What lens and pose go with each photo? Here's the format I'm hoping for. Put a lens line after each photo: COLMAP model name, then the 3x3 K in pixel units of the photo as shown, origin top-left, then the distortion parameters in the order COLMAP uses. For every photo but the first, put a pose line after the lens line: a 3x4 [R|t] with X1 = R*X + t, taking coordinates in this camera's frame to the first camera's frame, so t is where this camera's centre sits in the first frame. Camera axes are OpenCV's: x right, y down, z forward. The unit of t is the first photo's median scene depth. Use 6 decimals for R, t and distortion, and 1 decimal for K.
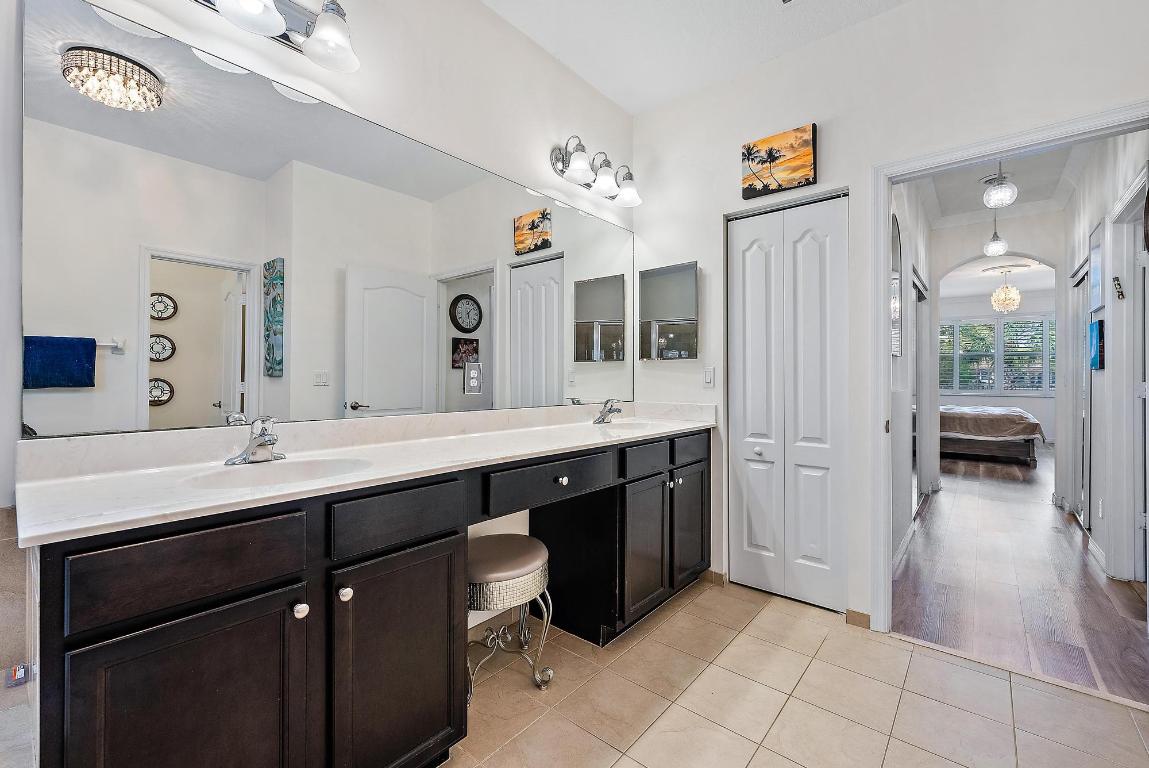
lens RADIAL K [[483.8, 0, 578.0], [0, 483.8, 374.4], [0, 0, 1]] dist [0.000843, 0.000036]
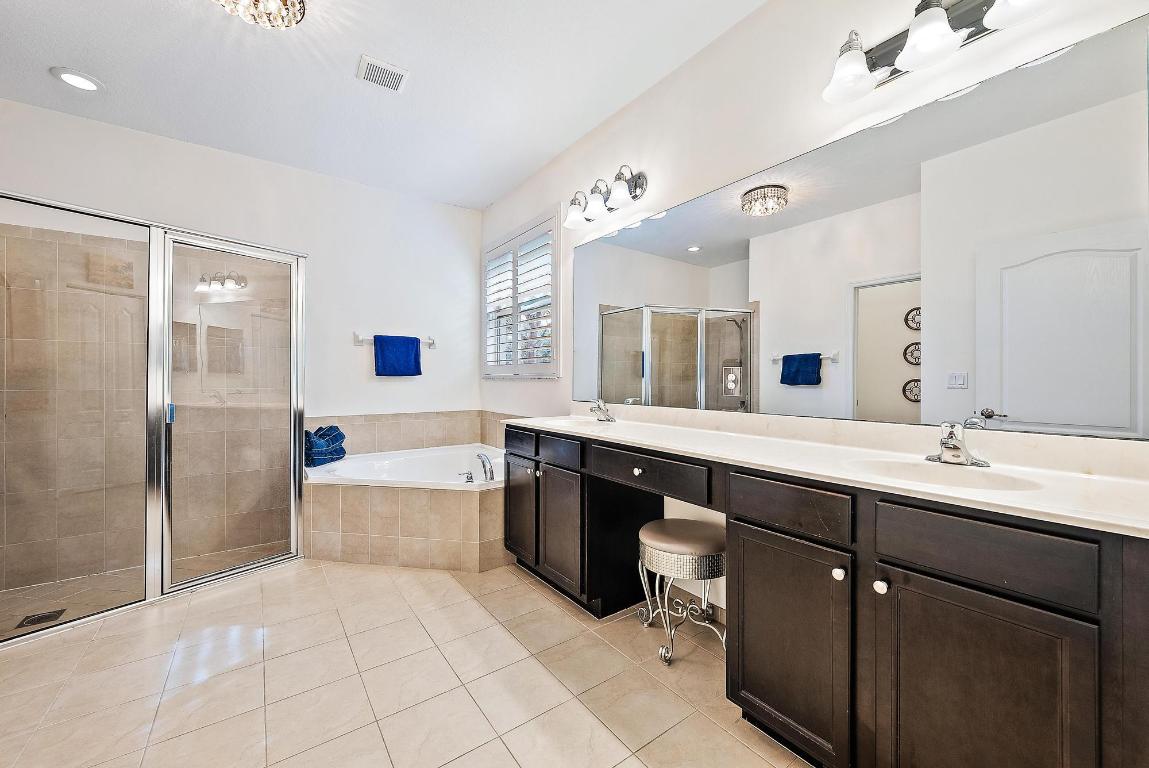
lens RADIAL K [[452.8, 0, 576.0], [0, 452.8, 378.9], [0, 0, 1]] dist [-0.001000, -0.000104]
pose [[-0.244746, 0.002477, -0.969584, 0.571901], [0.008639, 0.999963, 0.000374, -0.001217], [0.969549, -0.008285, -0.244758, 0.607097]]
